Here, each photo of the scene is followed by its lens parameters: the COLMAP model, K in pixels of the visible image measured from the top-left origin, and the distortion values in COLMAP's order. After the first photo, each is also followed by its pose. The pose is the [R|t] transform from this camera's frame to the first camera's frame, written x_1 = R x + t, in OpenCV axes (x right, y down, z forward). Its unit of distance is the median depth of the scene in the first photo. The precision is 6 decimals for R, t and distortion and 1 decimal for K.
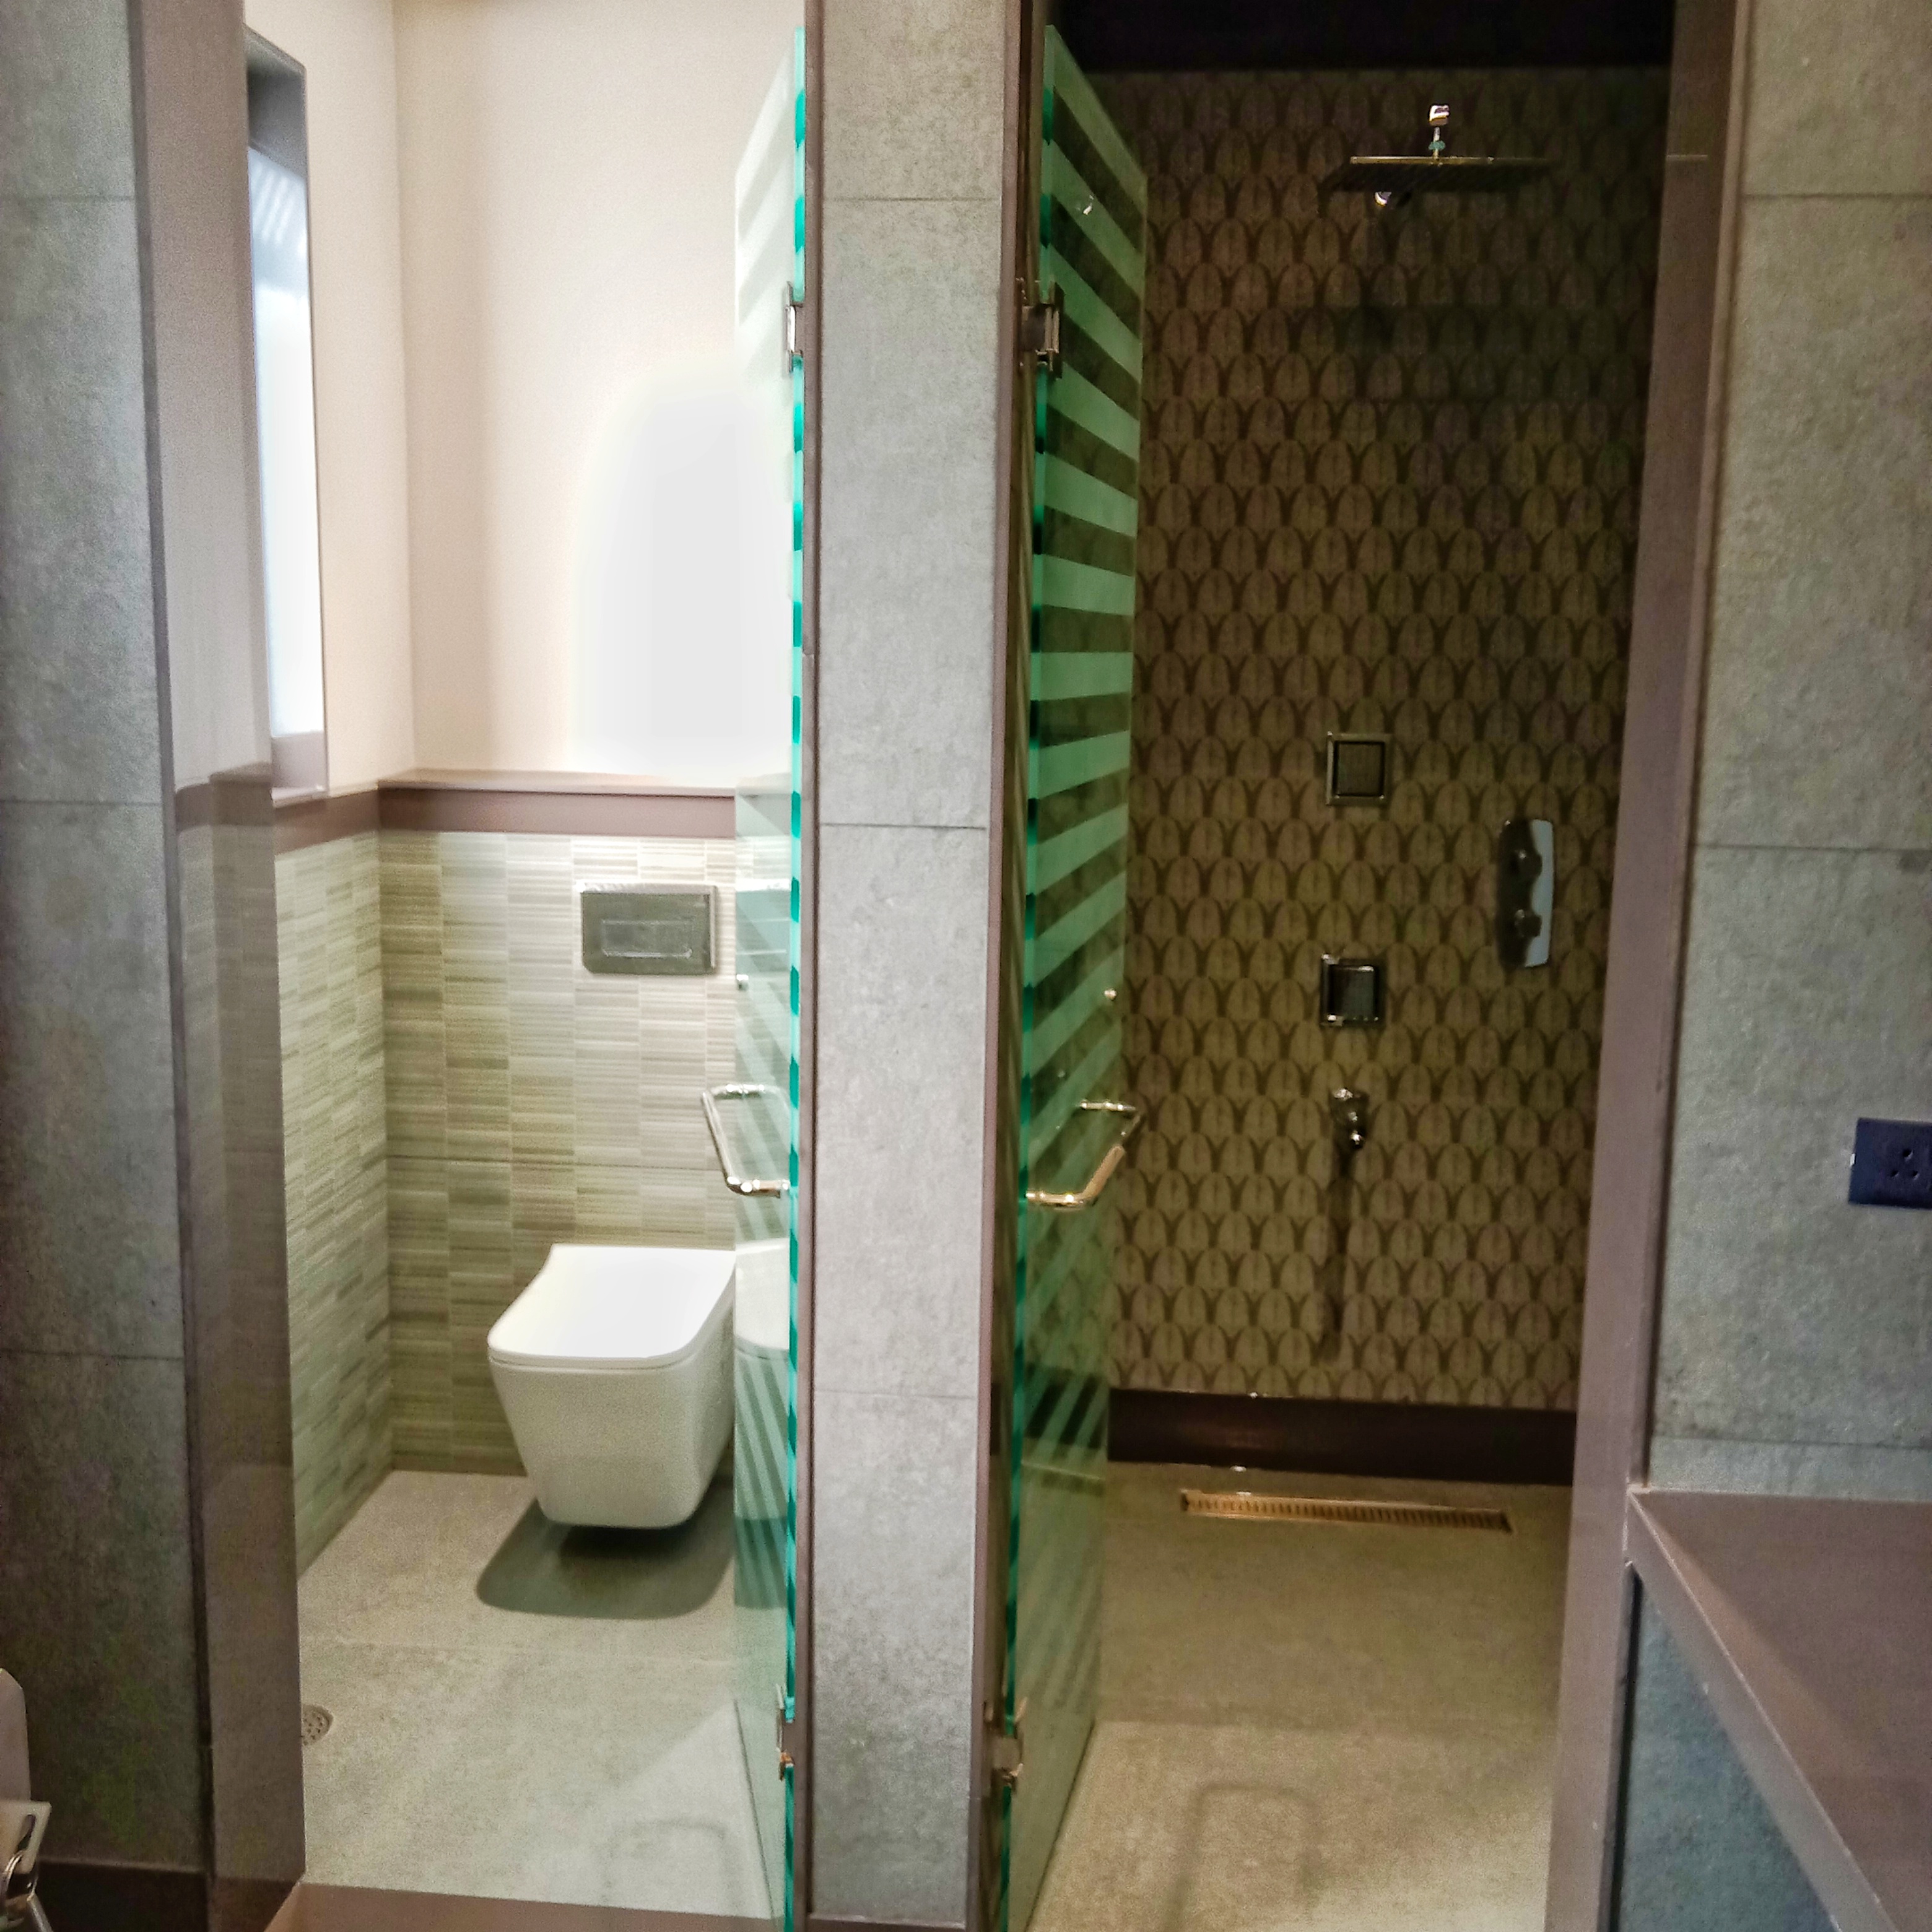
lens RADIAL K [[1909.6, 0, 963.4], [0, 1909.6, 918.6], [0, 0, 1]] dist [0.083739, -0.171103]
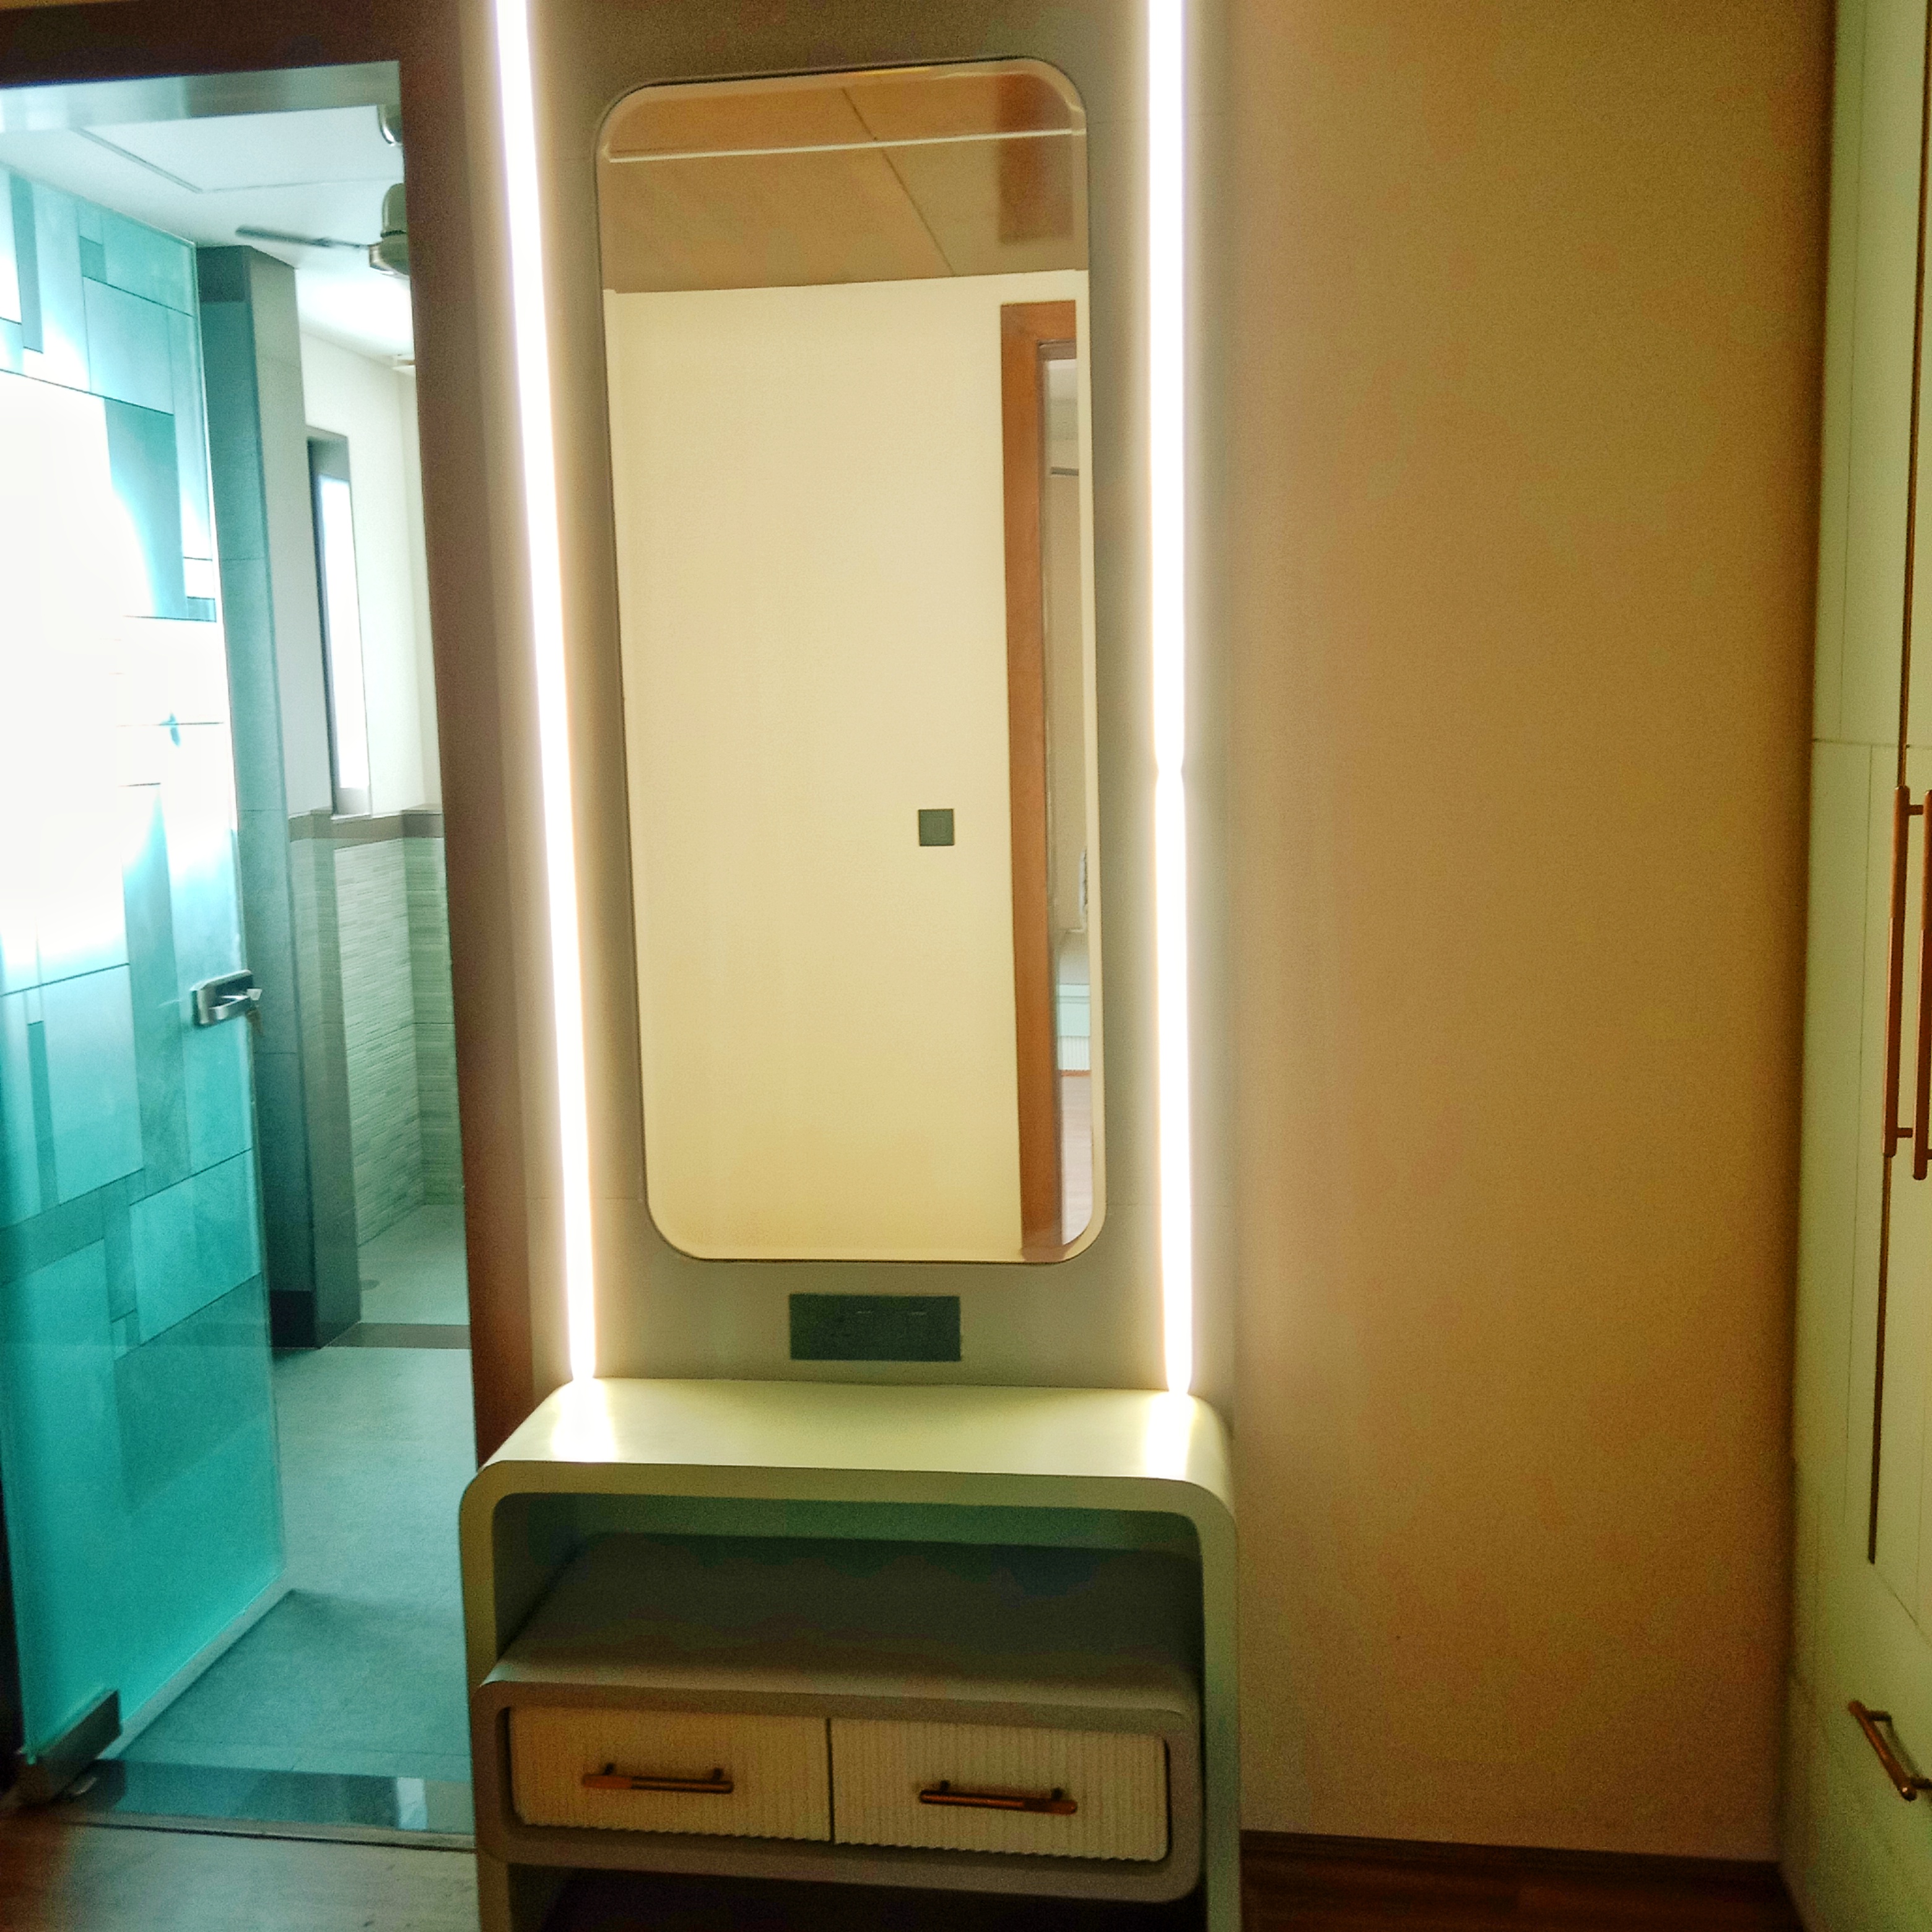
lens RADIAL K [[1909.6, 0, 963.4], [0, 1909.6, 918.6], [0, 0, 1]] dist [0.083739, -0.171103]
pose [[0.997786, -0.033712, -0.057321, 0.319754], [0.032853, 0.999334, -0.015863, 0.076007], [0.057817, 0.013945, 0.998230, -0.761183]]
